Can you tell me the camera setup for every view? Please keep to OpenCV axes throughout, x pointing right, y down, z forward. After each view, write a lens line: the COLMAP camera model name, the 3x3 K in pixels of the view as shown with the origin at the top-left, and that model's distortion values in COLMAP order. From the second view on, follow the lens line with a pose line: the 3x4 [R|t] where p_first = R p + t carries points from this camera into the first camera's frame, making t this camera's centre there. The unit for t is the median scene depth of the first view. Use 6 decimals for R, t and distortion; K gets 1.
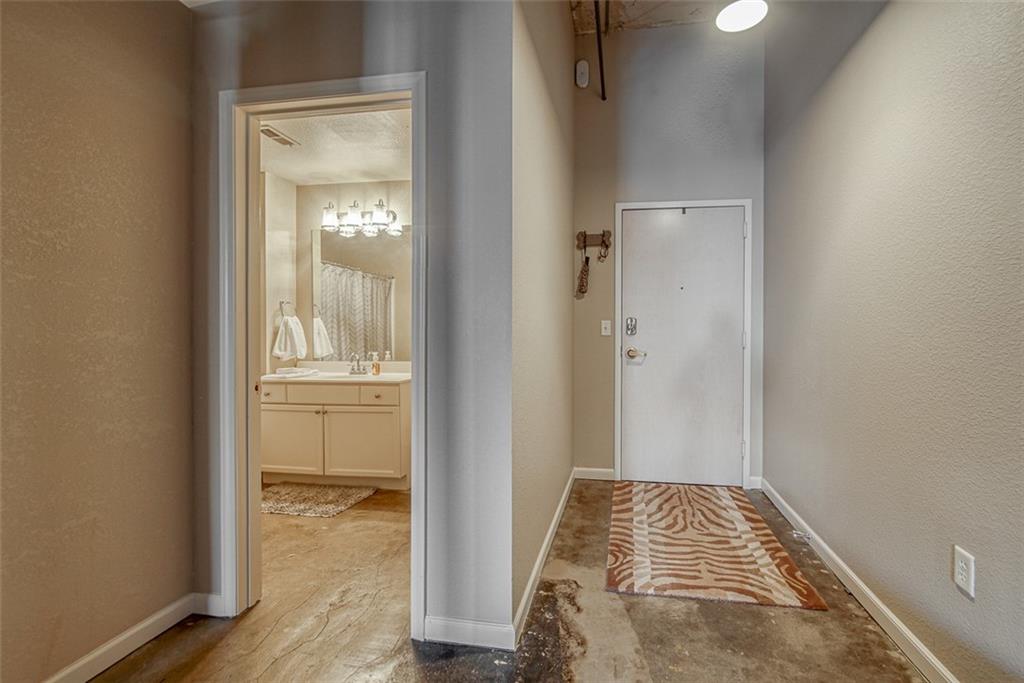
lens RADIAL K [[459.6, 0, 551.0], [0, 459.6, 337.2], [0, 0, 1]] dist [0.000865, 0.000111]
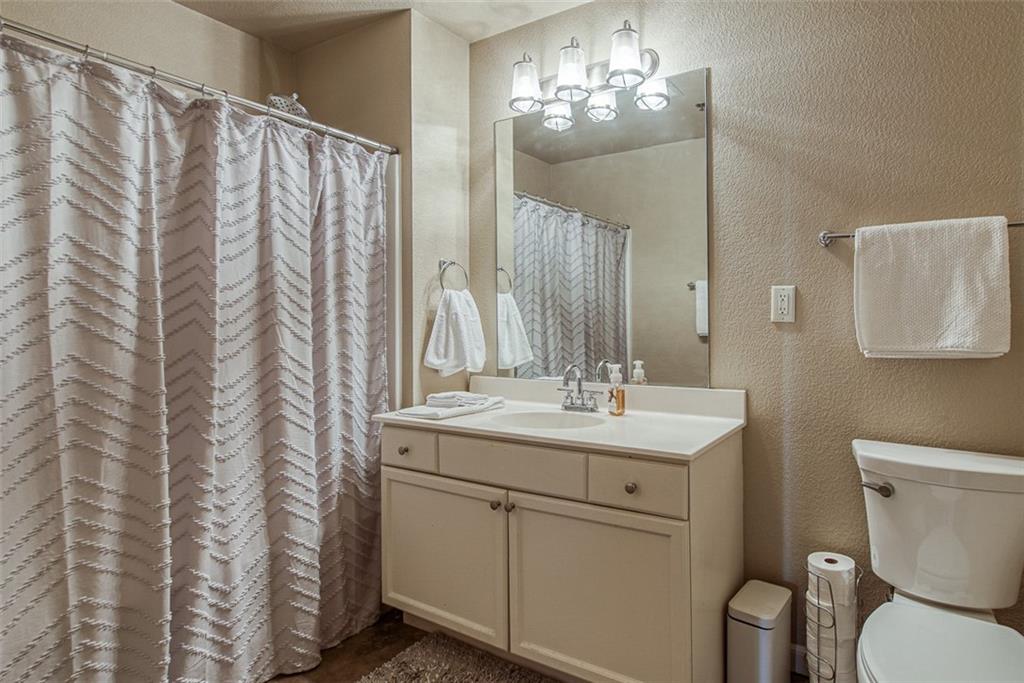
lens RADIAL K [[471.2, 0, 525.2], [0, 471.2, 334.7], [0, 0, 1]] dist [-0.018700, 0.000218]
pose [[0.885554, 0.008012, -0.464468, -0.244889], [0.000867, 0.999821, 0.018900, -0.004829], [0.464536, -0.017140, 0.885388, 0.547959]]
